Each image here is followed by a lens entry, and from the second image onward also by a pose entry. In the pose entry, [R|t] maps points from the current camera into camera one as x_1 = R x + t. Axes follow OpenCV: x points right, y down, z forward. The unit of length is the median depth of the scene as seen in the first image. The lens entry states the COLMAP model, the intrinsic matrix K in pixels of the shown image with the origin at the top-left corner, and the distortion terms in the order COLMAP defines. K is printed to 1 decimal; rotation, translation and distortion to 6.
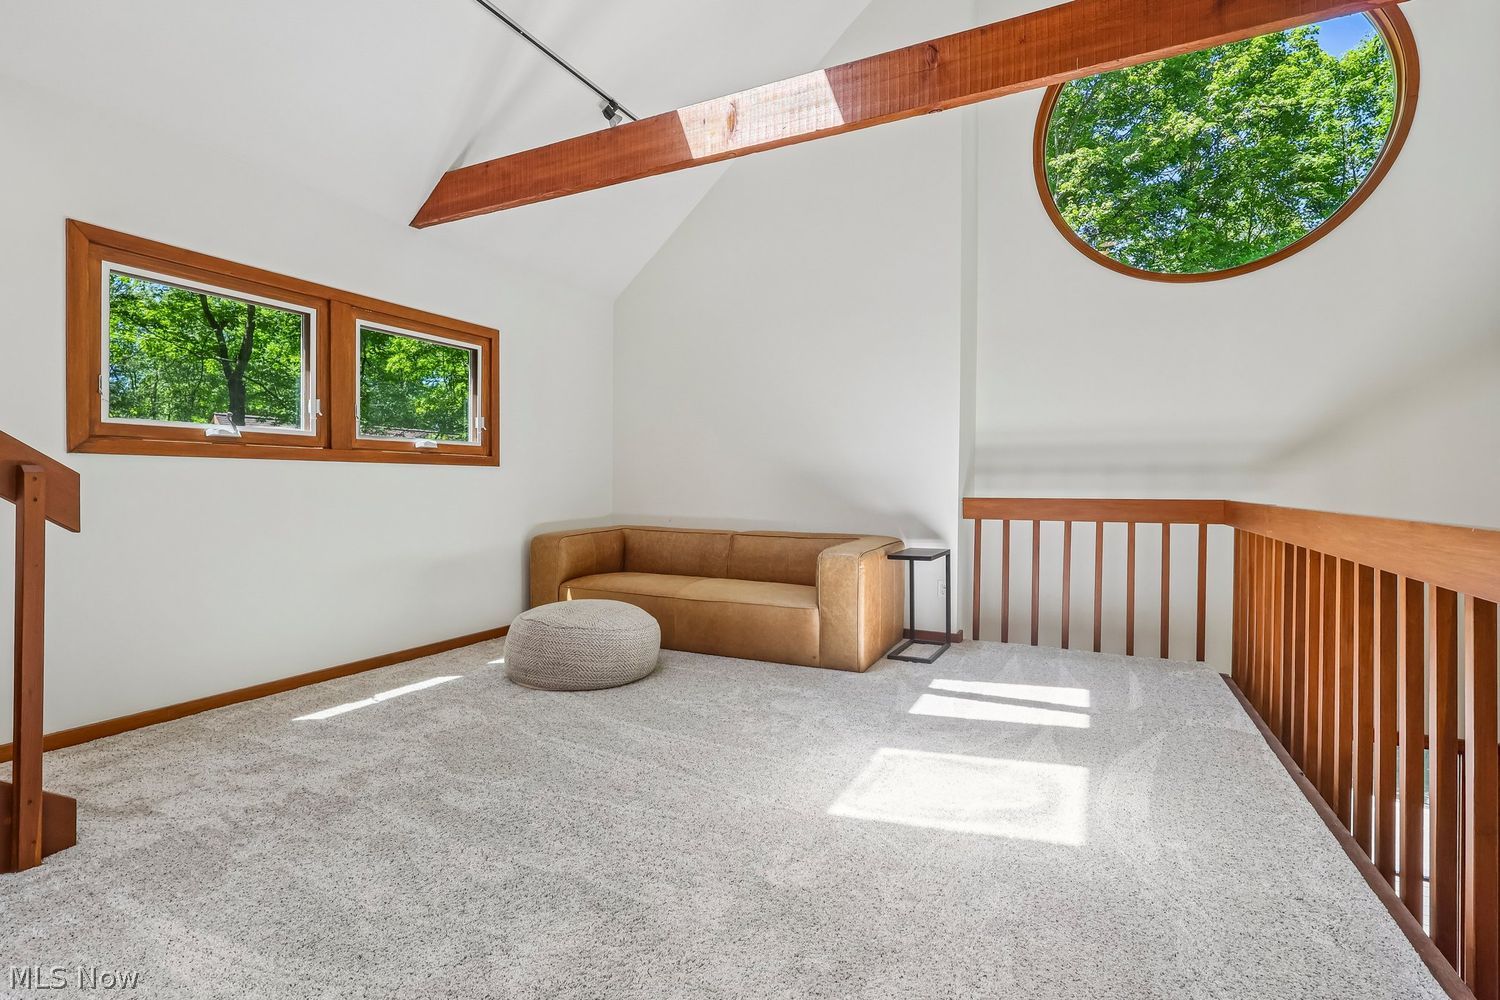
lens RADIAL K [[710.1, 0, 745.5], [0, 710.1, 495.8], [0, 0, 1]] dist [-0.010962, 0.000157]
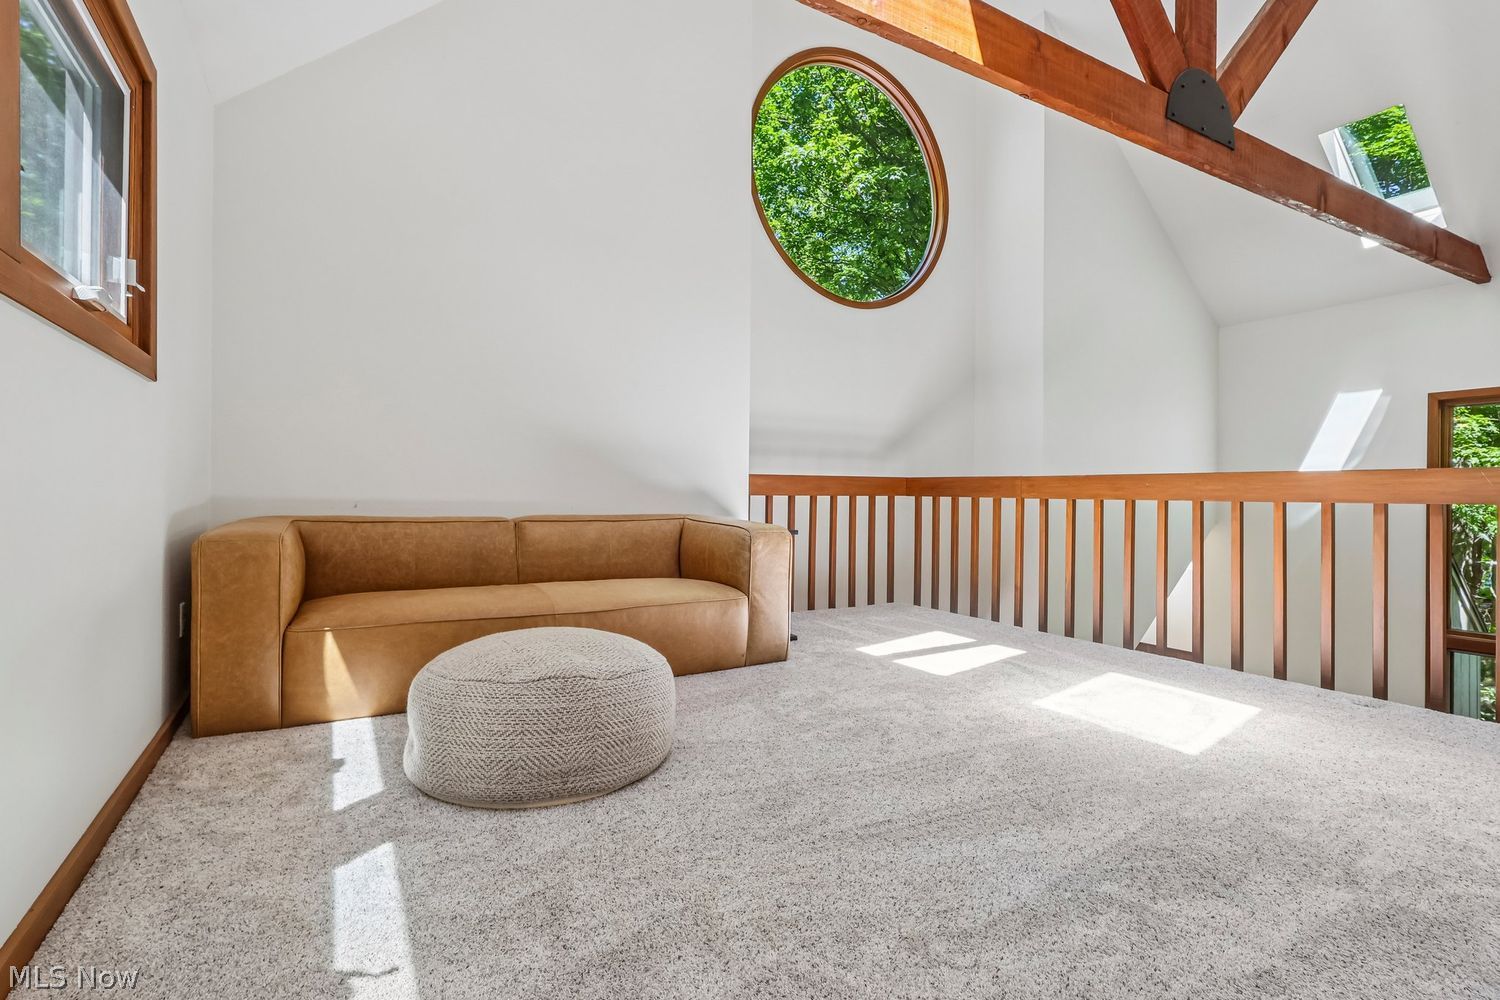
lens RADIAL K [[710.1, 0, 745.5], [0, 710.1, 495.8], [0, 0, 1]] dist [-0.010962, 0.000157]
pose [[0.545530, -0.005009, 0.838076, -0.515002], [0.001385, 0.999986, 0.005076, 0.027576], [-0.838090, -0.001609, 0.545529, 0.453692]]
